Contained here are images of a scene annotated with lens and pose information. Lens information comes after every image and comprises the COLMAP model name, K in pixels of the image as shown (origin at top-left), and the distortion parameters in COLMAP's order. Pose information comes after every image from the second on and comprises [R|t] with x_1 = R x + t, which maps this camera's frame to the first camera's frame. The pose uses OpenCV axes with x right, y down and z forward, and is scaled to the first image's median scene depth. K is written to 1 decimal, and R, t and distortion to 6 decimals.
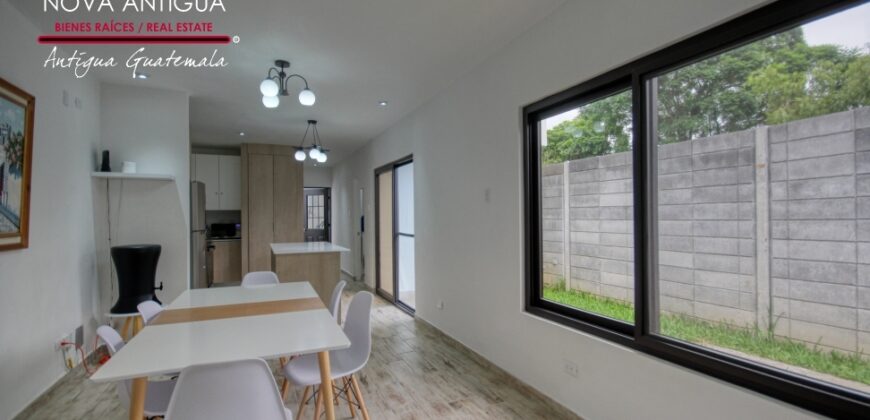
lens RADIAL K [[403.4, 0, 457.7], [0, 403.4, 218.9], [0, 0, 1]] dist [-0.016995, -0.002023]
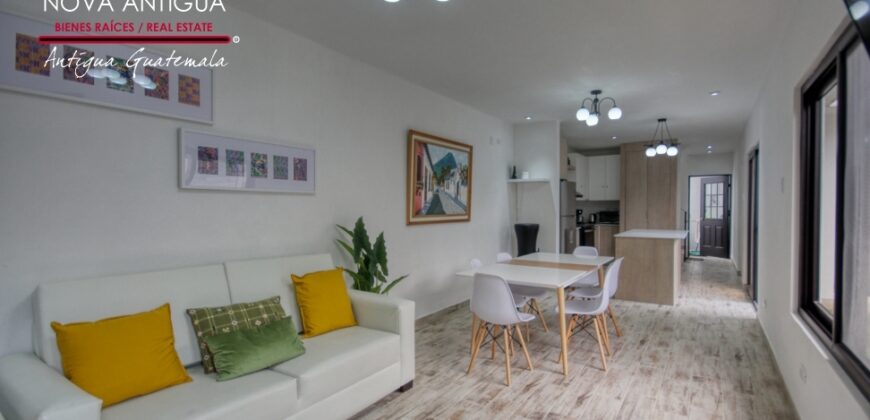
lens RADIAL K [[403.4, 0, 427.2], [0, 403.4, 211.1], [0, 0, 1]] dist [-0.016995, -0.002023]
pose [[0.473512, 0.014680, -0.880665, 0.441711], [-0.006485, 0.999892, 0.013181, -0.003344], [0.880764, -0.000530, 0.473556, -0.124010]]
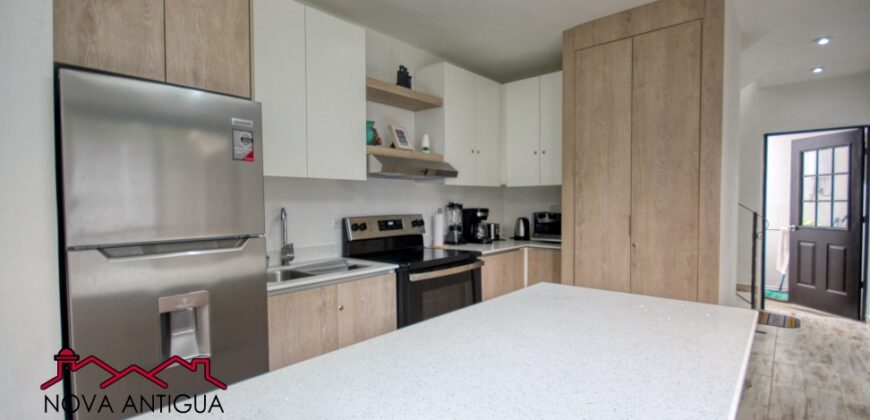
lens RADIAL K [[403.4, 0, 440.4], [0, 403.4, 214.4], [0, 0, 1]] dist [-0.016995, -0.002023]
pose [[0.374718, 0.026409, -0.926763, -0.321612], [-0.000690, 0.999602, 0.028206, -0.001605], [0.927138, -0.009930, 0.374587, 1.296305]]
